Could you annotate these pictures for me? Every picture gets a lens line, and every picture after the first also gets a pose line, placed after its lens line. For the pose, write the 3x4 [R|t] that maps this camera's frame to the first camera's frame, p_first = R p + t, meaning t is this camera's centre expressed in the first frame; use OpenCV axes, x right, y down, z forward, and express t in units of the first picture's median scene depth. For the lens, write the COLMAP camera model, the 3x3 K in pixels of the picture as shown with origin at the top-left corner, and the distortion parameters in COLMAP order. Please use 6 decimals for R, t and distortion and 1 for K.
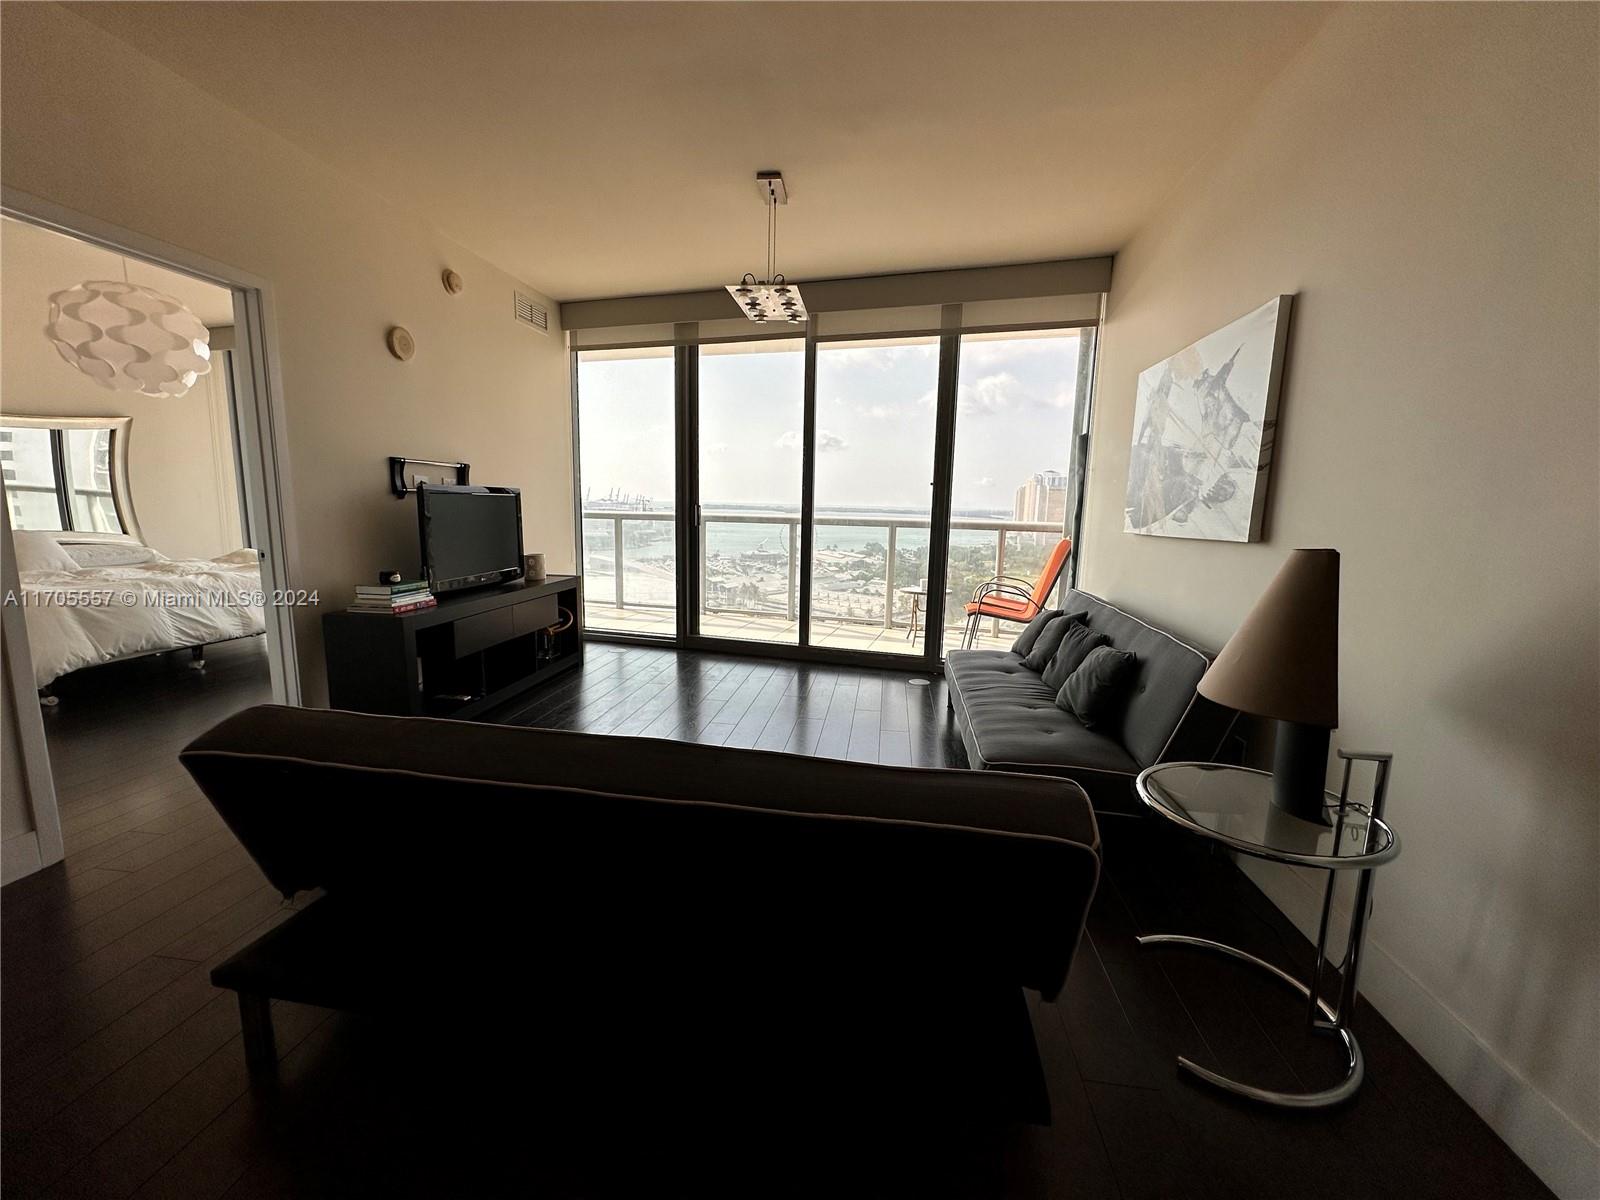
lens RADIAL K [[631.7, 0, 794.1], [0, 631.7, 589.5], [0, 0, 1]] dist [-0.006023, 0.000846]
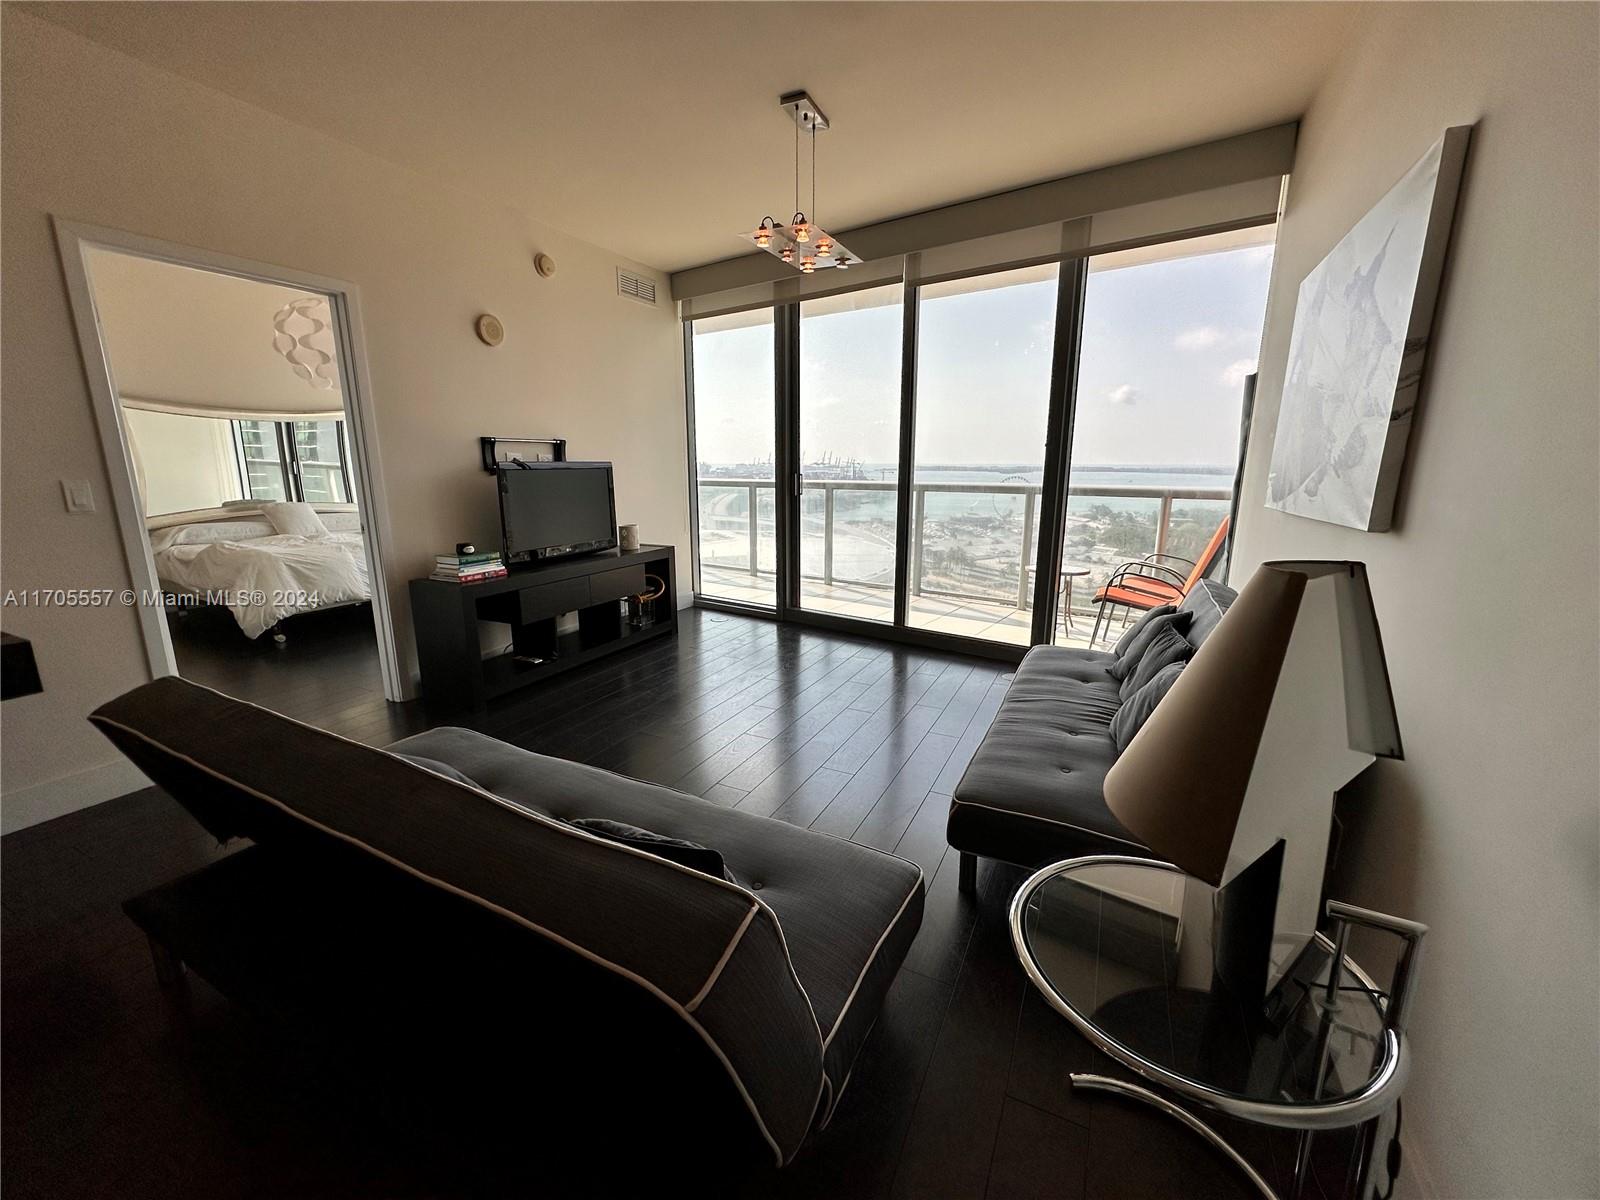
lens RADIAL K [[631.7, 0, 801.3], [0, 631.7, 588.0], [0, 0, 1]] dist [-0.006023, 0.000846]
pose [[0.949758, 0.039693, -0.310457, 0.205259], [-0.021968, 0.997933, 0.060385, -0.023928], [0.312212, -0.050531, 0.948668, 0.108010]]
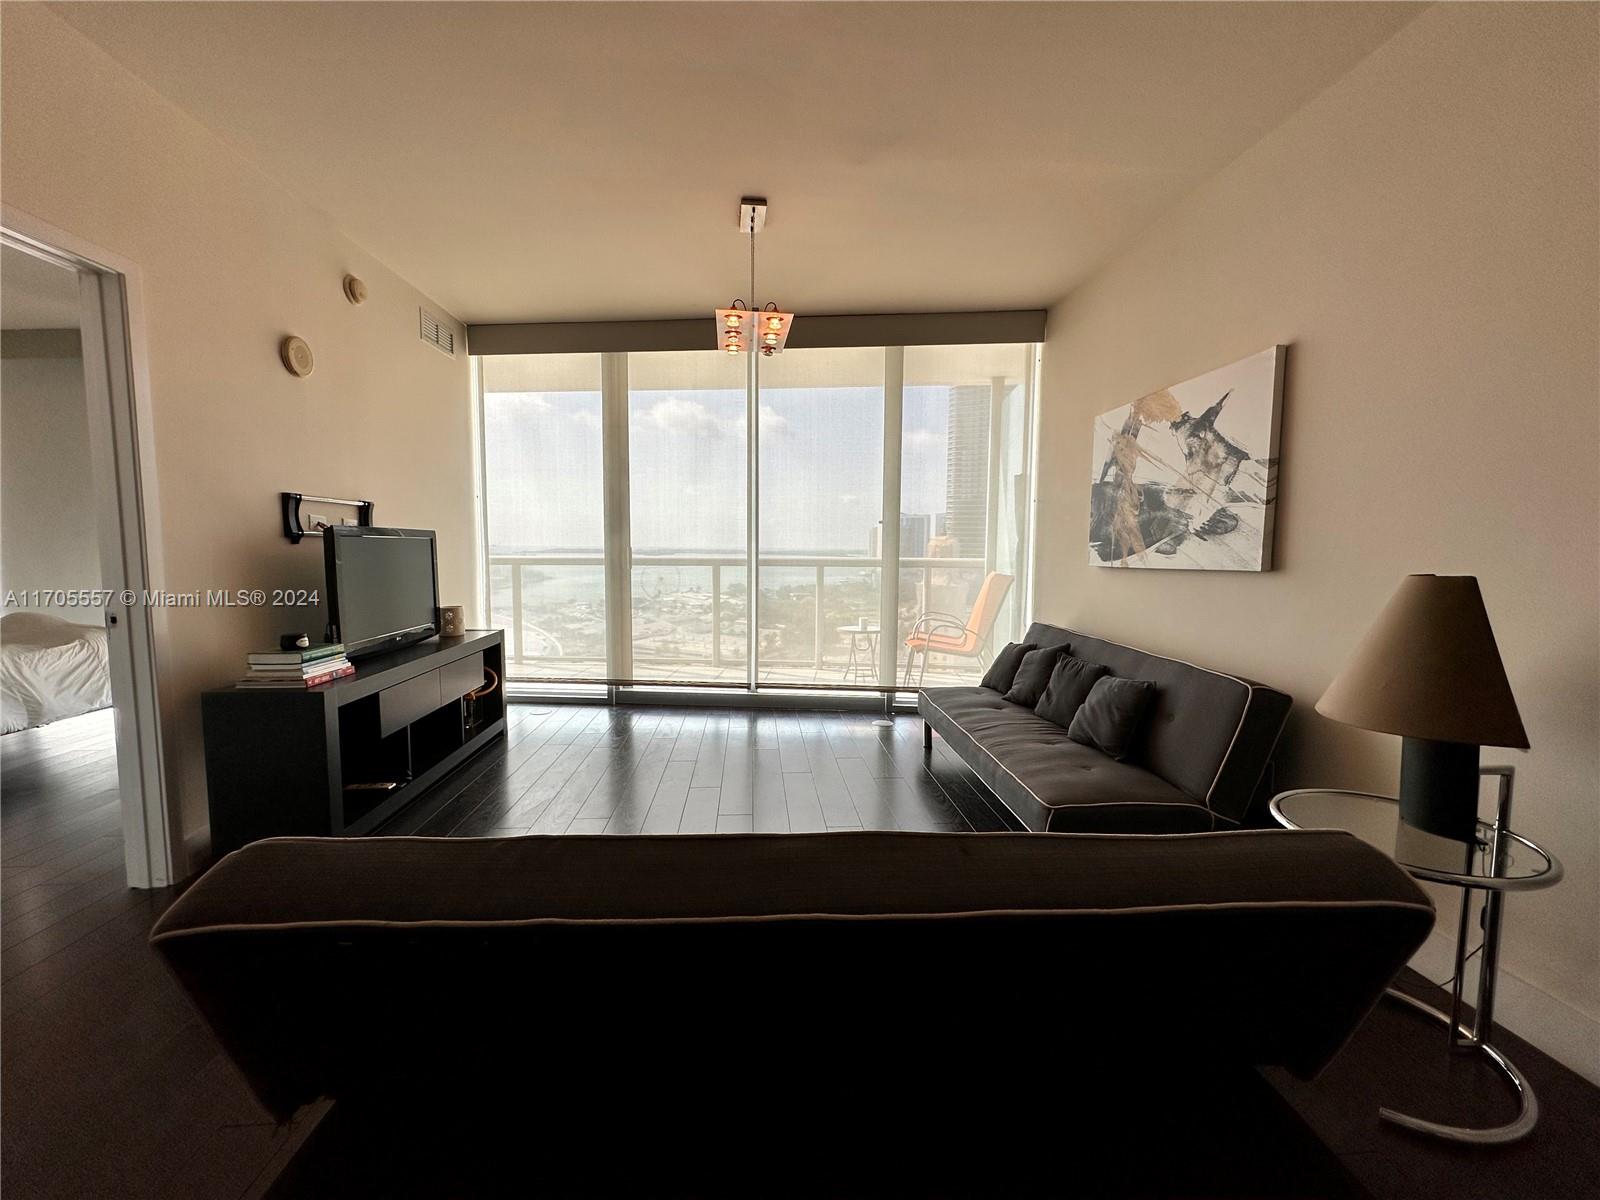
lens RADIAL K [[631.7, 0, 789.0], [0, 631.7, 591.1], [0, 0, 1]] dist [-0.006023, 0.000846]
pose [[0.977317, -0.029791, 0.209678, -0.156547], [0.042801, 0.997411, -0.057783, -0.008244], [-0.207413, 0.065447, 0.976062, 0.074006]]
